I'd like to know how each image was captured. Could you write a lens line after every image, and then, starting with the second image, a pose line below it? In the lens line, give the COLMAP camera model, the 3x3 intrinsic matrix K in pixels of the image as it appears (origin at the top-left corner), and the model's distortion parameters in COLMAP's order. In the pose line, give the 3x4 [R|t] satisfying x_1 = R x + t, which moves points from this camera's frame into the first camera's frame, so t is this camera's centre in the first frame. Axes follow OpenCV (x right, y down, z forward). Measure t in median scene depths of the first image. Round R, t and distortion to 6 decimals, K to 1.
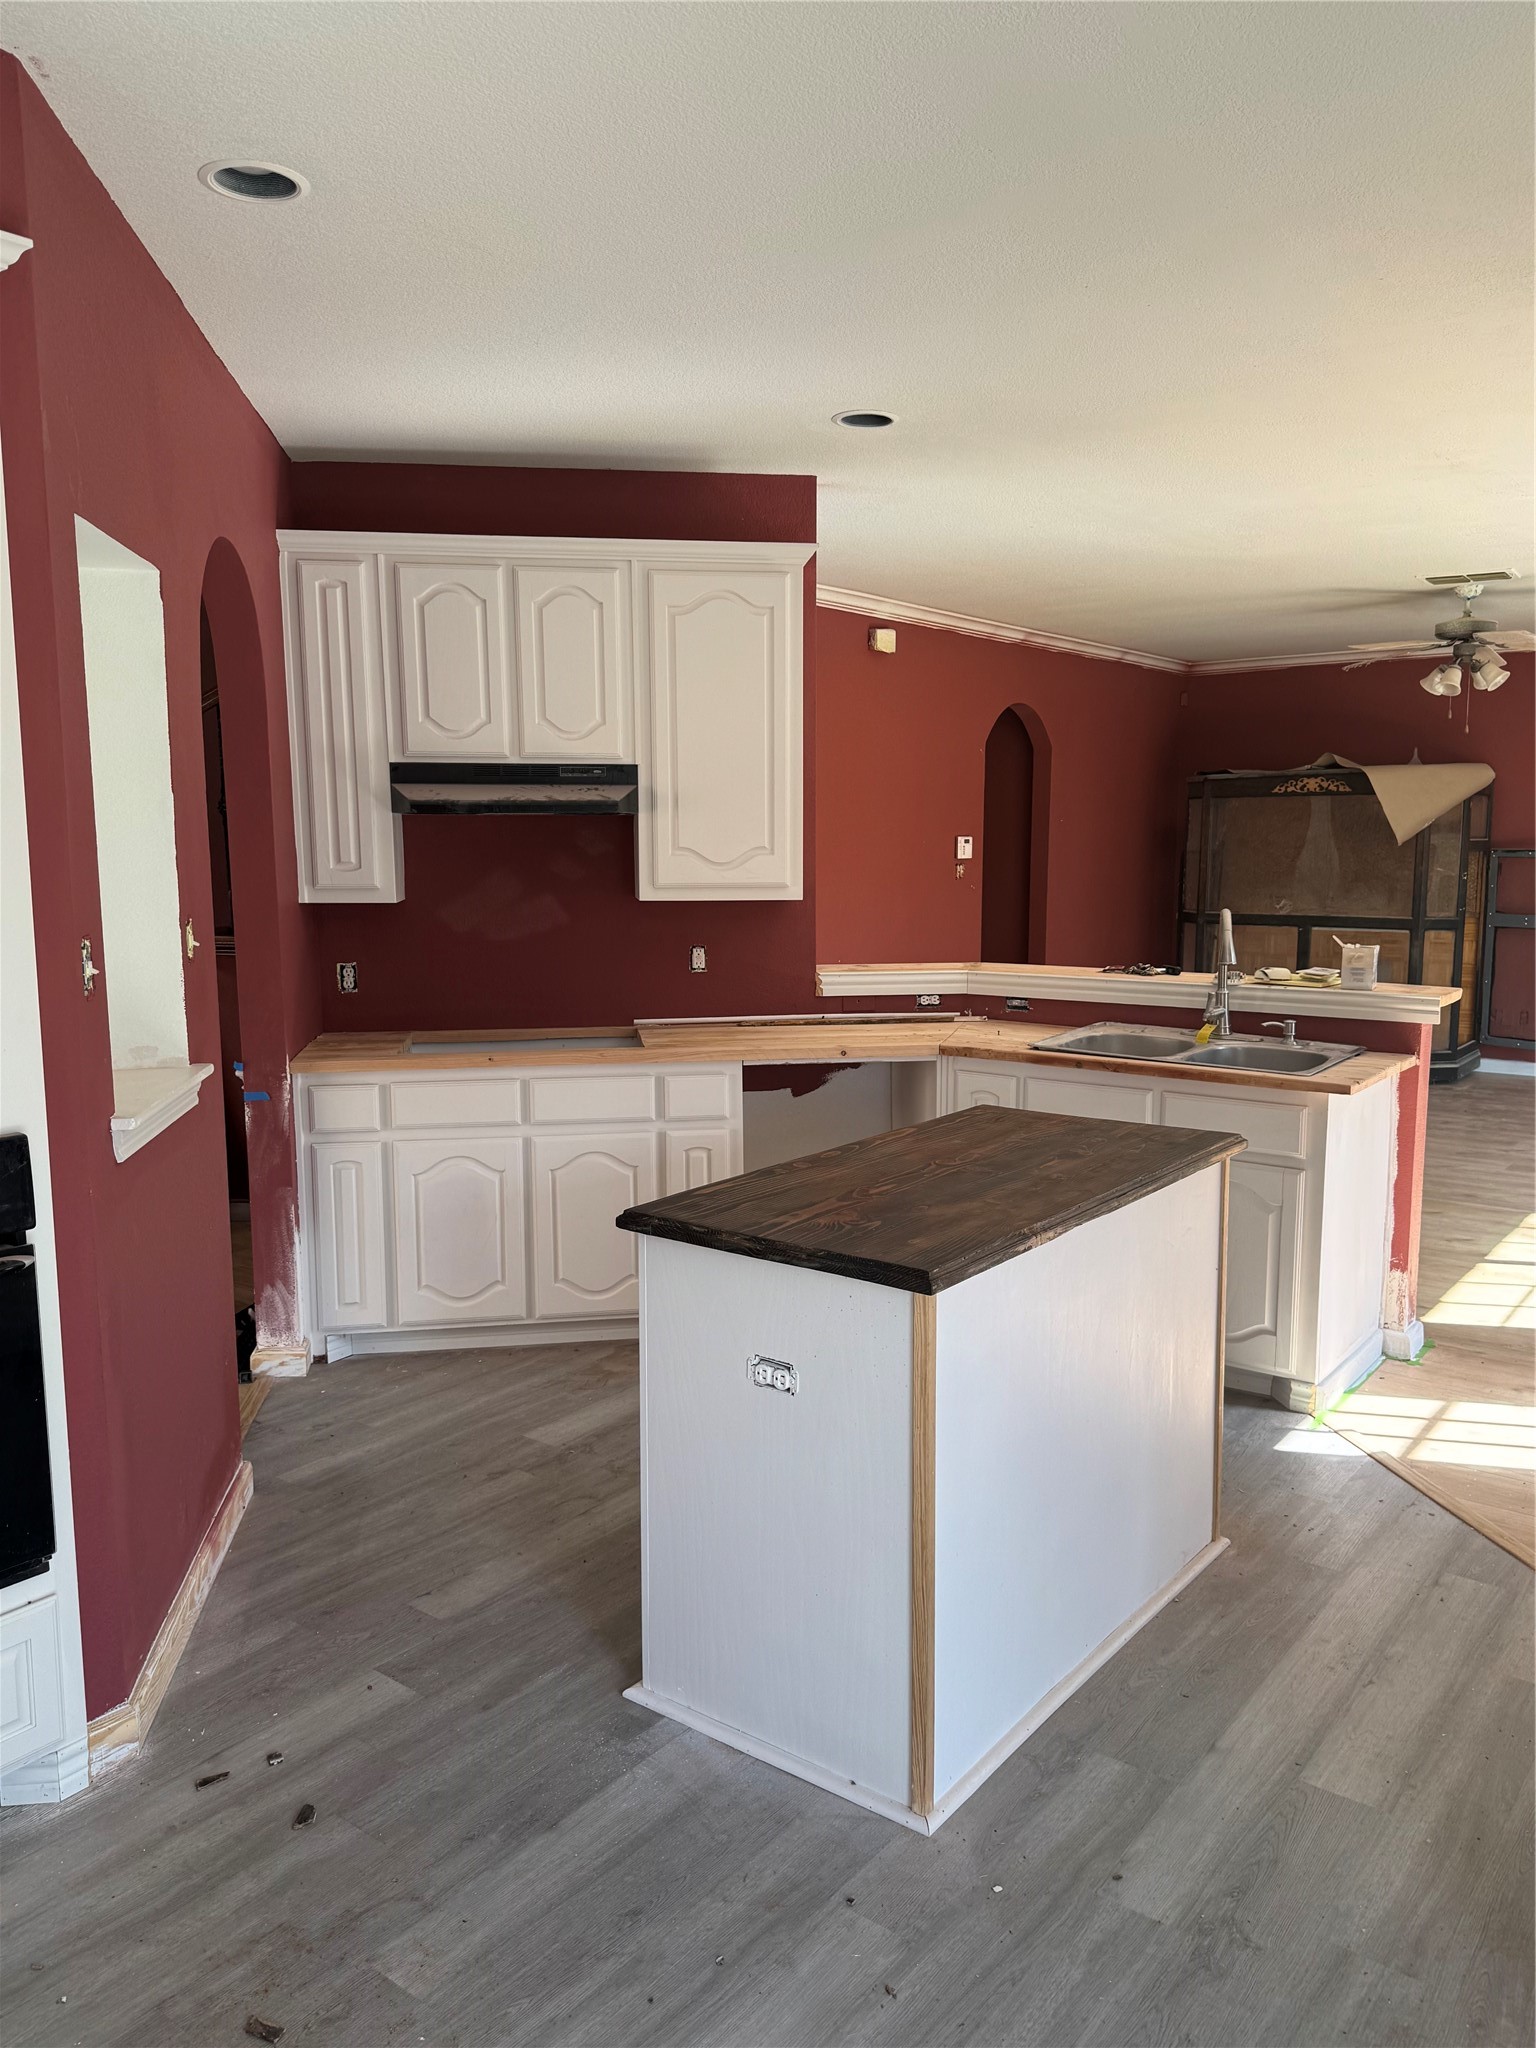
lens RADIAL K [[1486.4, 0, 764.0], [0, 1486.4, 1028.5], [0, 0, 1]] dist [-0.011305, -0.007176]
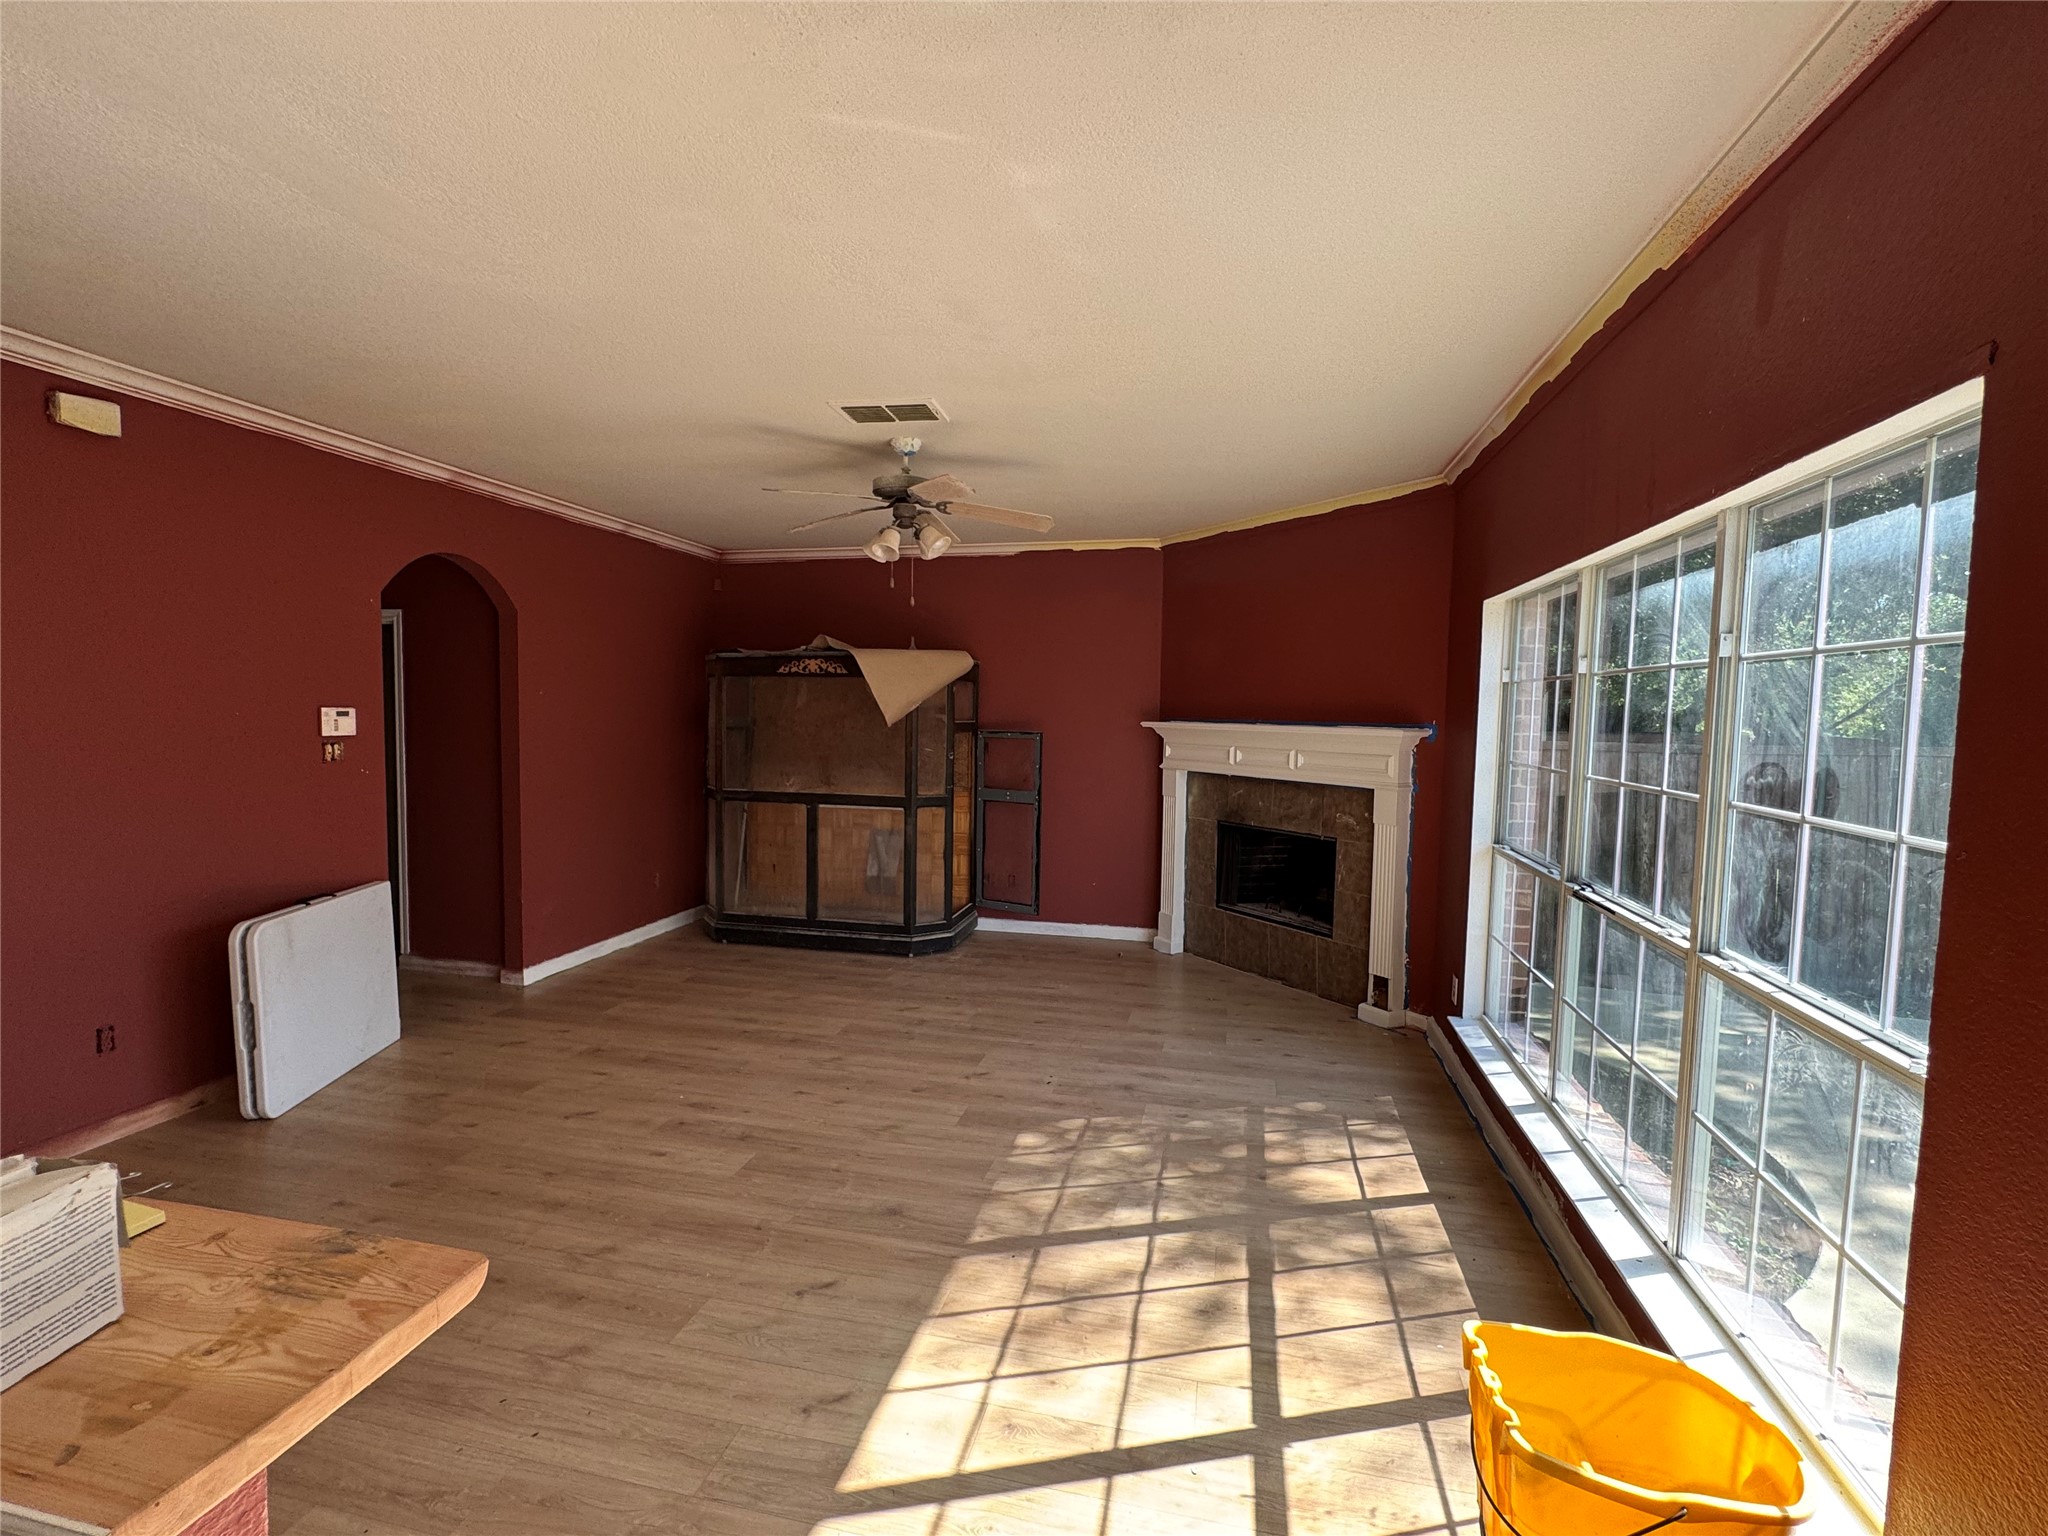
lens RADIAL K [[953.1, 0, 1027.2], [0, 953.1, 775.1], [0, 0, 1]] dist [0.002851, 0.000005]
pose [[0.903155, -0.006954, 0.429258, 0.223676], [0.033597, 0.997947, -0.054522, -0.048992], [-0.427998, 0.063664, 0.901535, 0.353742]]
